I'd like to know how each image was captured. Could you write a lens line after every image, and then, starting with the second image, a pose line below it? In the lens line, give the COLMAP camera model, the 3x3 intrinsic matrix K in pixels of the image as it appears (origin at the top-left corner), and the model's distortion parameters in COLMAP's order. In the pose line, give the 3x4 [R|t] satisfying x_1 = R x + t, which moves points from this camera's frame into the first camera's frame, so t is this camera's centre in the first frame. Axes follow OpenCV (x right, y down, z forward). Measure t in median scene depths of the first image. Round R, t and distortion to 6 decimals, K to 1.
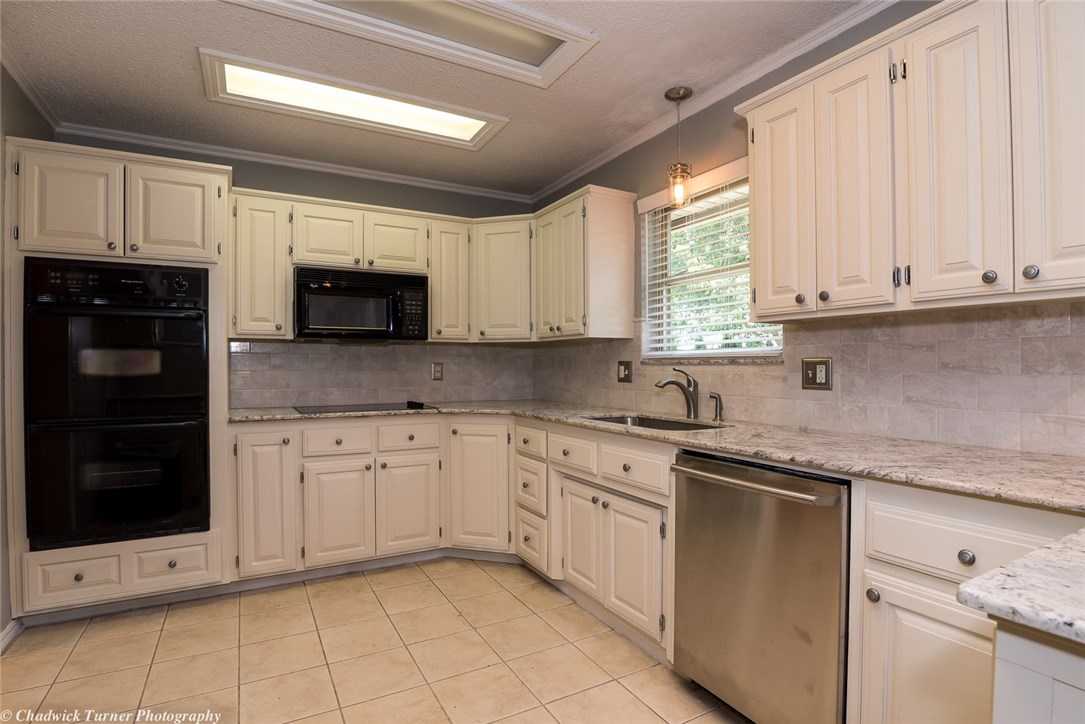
lens RADIAL K [[551.1, 0, 542.1], [0, 551.1, 369.3], [0, 0, 1]] dist [-0.038168, -0.001132]
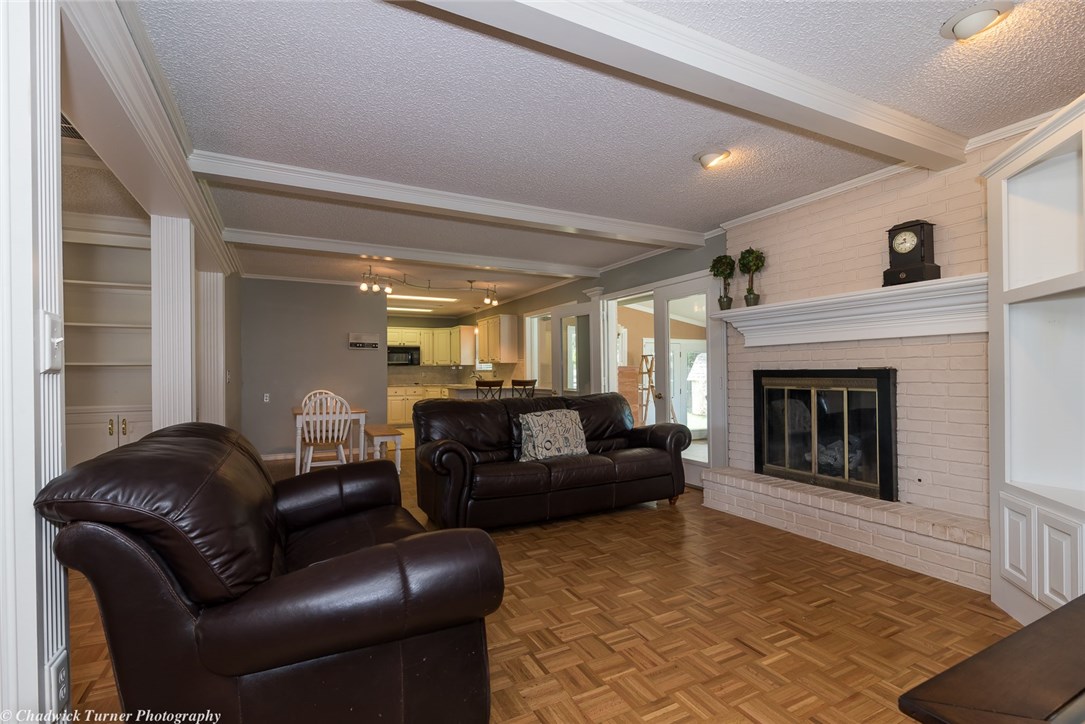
lens RADIAL K [[504.9, 0, 539.5], [0, 504.9, 373.9], [0, 0, 1]] dist [0.012266, 0.000298]
pose [[0.999374, -0.008226, -0.034403, 0.855803], [0.007973, 0.999940, -0.007492, 0.041666], [0.034463, 0.007213, 0.999380, -2.832143]]
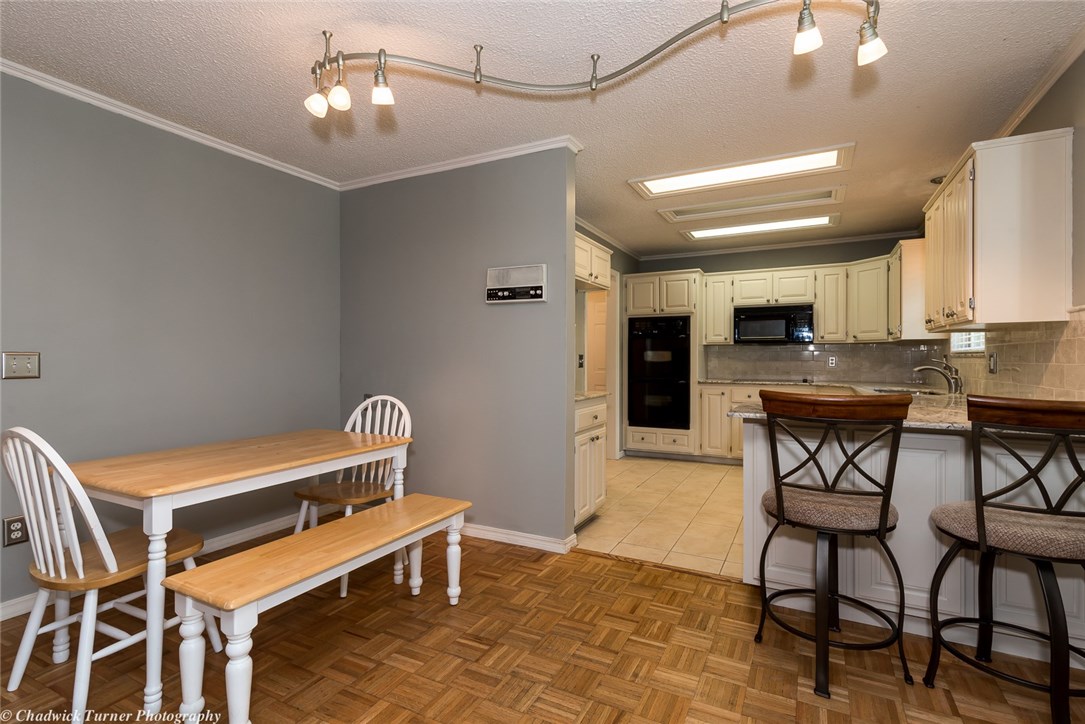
lens RADIAL K [[504.9, 0, 538.0], [0, 504.9, 360.1], [0, 0, 1]] dist [0.012266, 0.000298]
pose [[0.550395, 0.003396, -0.834898, 0.802742], [-0.008697, 0.999961, -0.001666, 0.012614], [0.834859, 0.008178, 0.550403, -0.701389]]
